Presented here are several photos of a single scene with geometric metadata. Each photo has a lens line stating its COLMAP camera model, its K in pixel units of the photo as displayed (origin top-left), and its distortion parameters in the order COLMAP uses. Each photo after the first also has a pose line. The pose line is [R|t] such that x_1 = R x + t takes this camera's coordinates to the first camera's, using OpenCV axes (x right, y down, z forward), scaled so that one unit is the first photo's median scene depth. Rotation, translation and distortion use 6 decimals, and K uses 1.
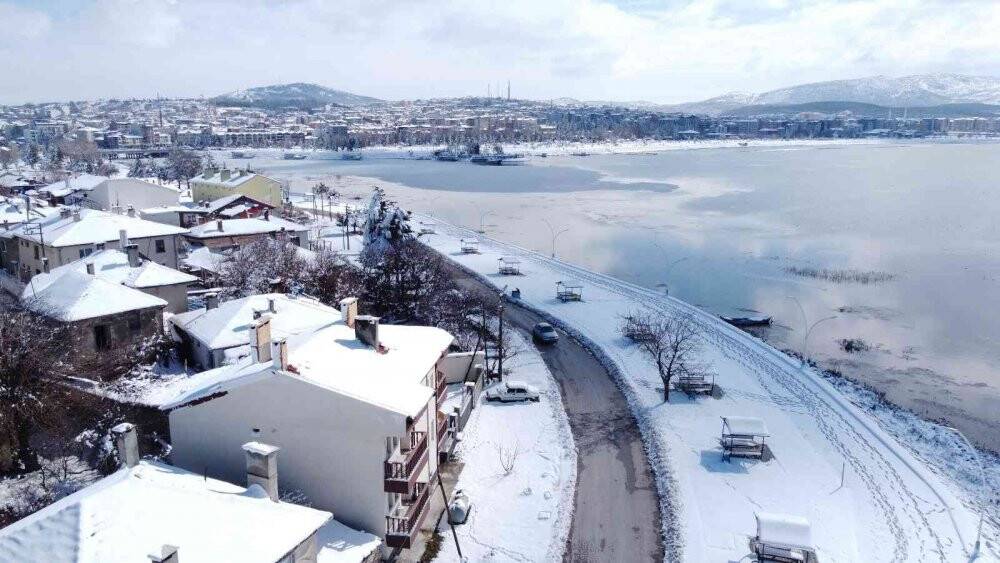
lens RADIAL K [[762.9, 0, 500.0], [0, 762.9, 281.5], [0, 0, 1]] dist [-0.003777, 0.041811]
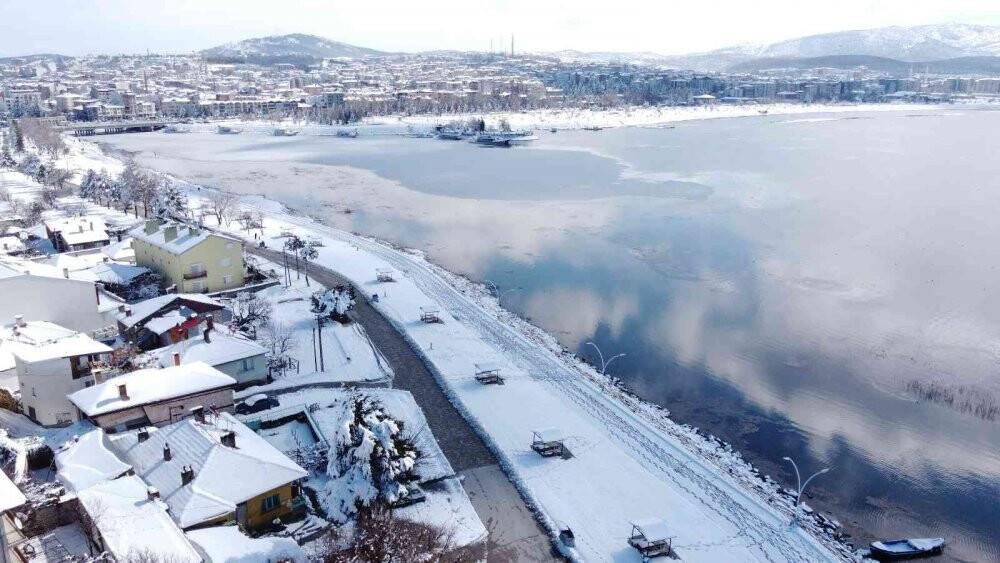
lens RADIAL K [[761.9, 0, 500.0], [0, 761.9, 281.5], [0, 0, 1]] dist [0.009218, 0.013837]
pose [[0.999998, 0.000852, -0.002057, -0.003846], [-0.000723, 0.998091, 0.061748, -0.025976], [0.002106, -0.061747, 0.998090, 0.040373]]
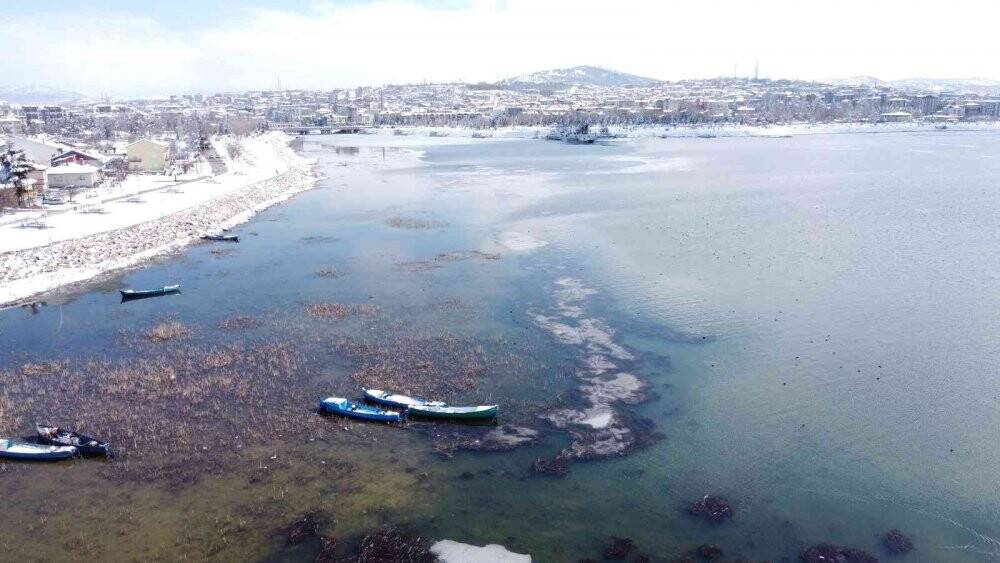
lens RADIAL K [[762.9, 0, 500.0], [0, 762.9, 281.5], [0, 0, 1]] dist [-0.003777, 0.041811]
pose [[0.928579, 0.083376, -0.361647, 0.161918], [-0.074994, 0.996491, 0.037178, 0.004832], [0.363478, -0.007402, 0.931574, -0.024118]]
